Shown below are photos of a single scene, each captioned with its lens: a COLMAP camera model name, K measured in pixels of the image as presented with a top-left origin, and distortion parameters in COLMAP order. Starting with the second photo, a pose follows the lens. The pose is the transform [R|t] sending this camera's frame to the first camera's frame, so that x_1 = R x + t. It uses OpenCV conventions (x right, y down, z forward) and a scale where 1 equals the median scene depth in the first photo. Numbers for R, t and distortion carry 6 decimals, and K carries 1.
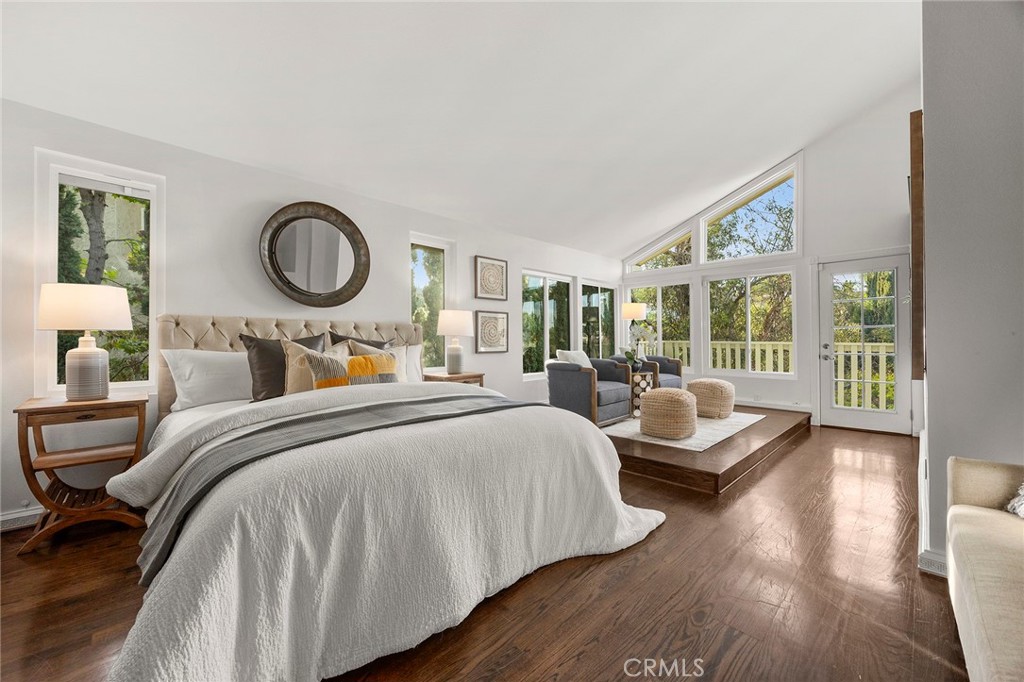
lens RADIAL K [[399.7, 0, 512.0], [0, 399.7, 341.0], [0, 0, 1]] dist [-0.000017, 0.000024]
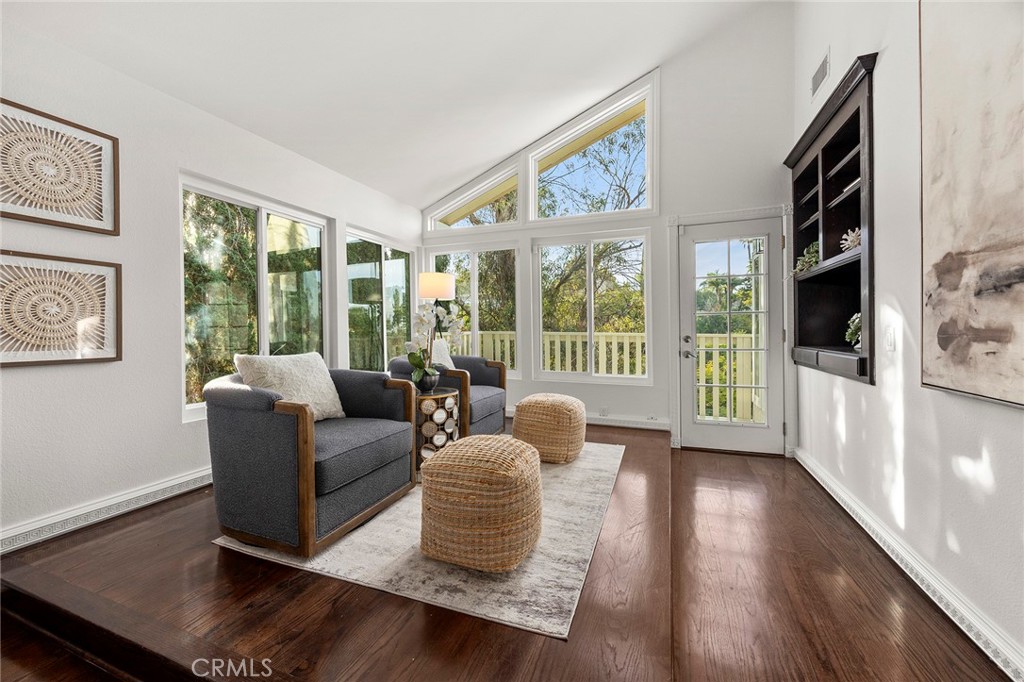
lens RADIAL K [[399.9, 0, 510.3], [0, 399.9, 331.4], [0, 0, 1]] dist [0.000289, 0.000090]
pose [[0.910687, -0.001647, 0.413093, 0.185882], [0.001579, 0.999999, 0.000507, -0.001636], [-0.413094, 0.000191, 0.910689, 0.461305]]
